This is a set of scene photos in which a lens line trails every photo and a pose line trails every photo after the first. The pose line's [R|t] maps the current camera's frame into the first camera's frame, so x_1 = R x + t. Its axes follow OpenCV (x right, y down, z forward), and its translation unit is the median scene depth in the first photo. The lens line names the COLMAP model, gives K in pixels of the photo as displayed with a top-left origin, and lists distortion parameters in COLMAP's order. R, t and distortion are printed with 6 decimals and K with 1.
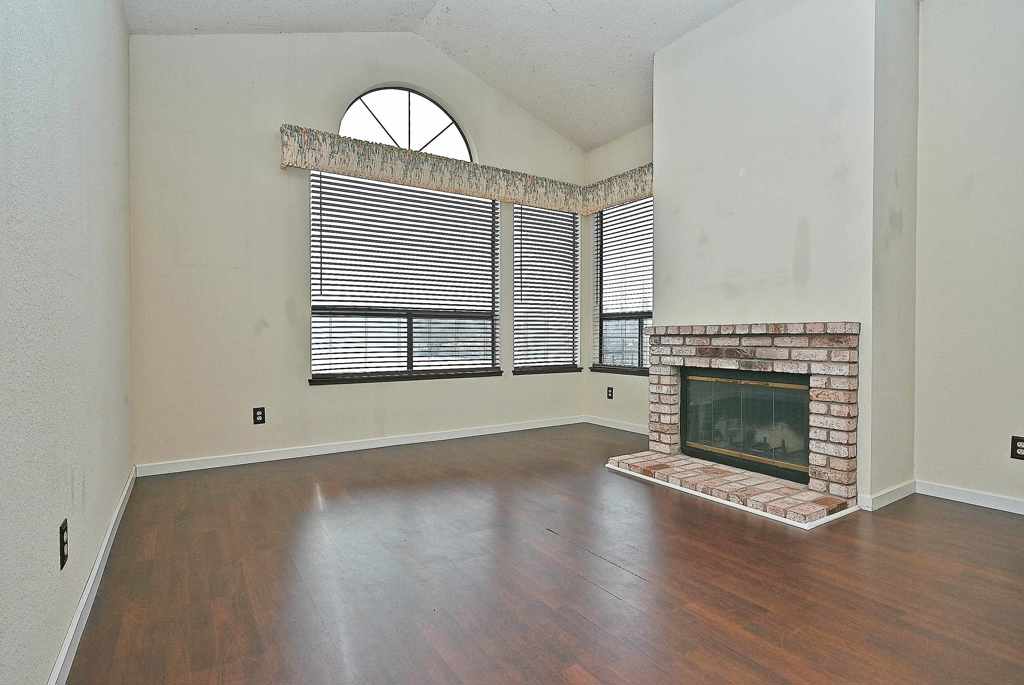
lens RADIAL K [[510.9, 0, 510.8], [0, 510.9, 339.4], [0, 0, 1]] dist [-0.006892, 0.004231]
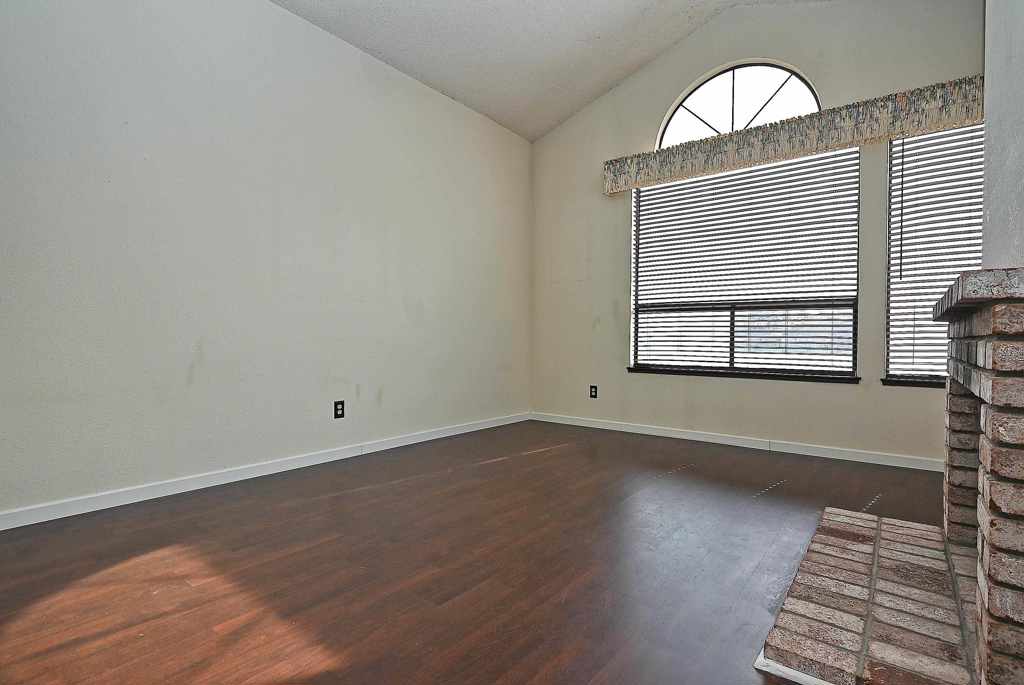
lens RADIAL K [[510.9, 0, 512.1], [0, 510.9, 343.9], [0, 0, 1]] dist [-0.006892, 0.004231]
pose [[0.334058, 0.017898, -0.942382, 0.732915], [0.002332, 0.999801, 0.019815, -0.000786], [0.942549, -0.008817, 0.333950, 0.394501]]
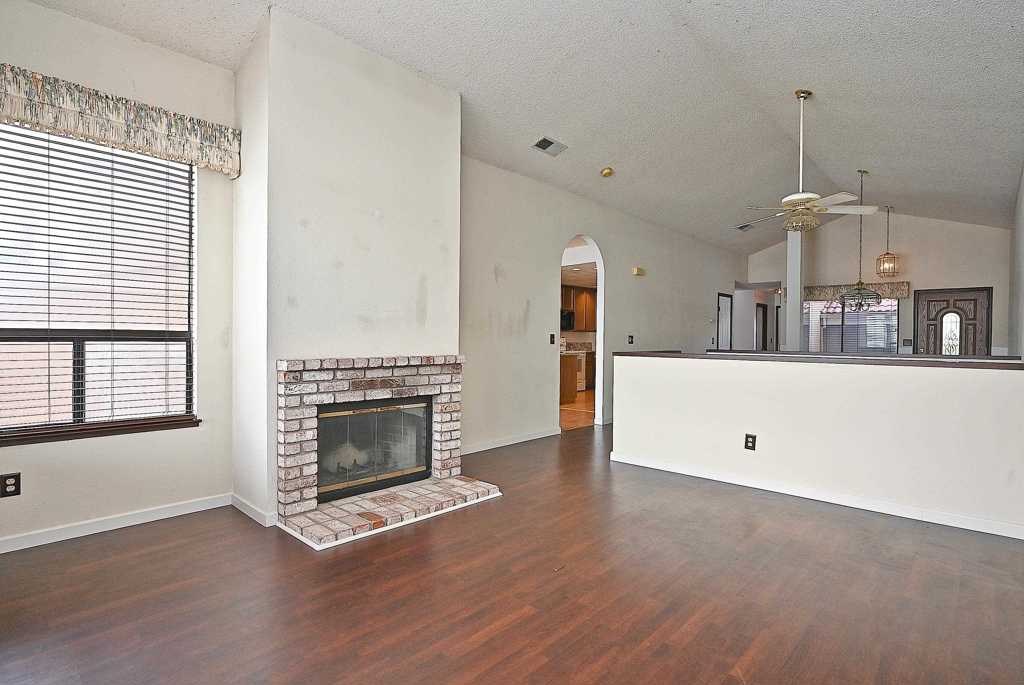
lens RADIAL K [[510.9, 0, 510.7], [0, 510.9, 343.8], [0, 0, 1]] dist [-0.006892, 0.004231]
pose [[-0.237566, -0.014069, 0.971270, -0.637605], [-0.004320, 0.999901, 0.013427, -0.068777], [-0.971362, -0.001006, -0.237603, 0.958043]]
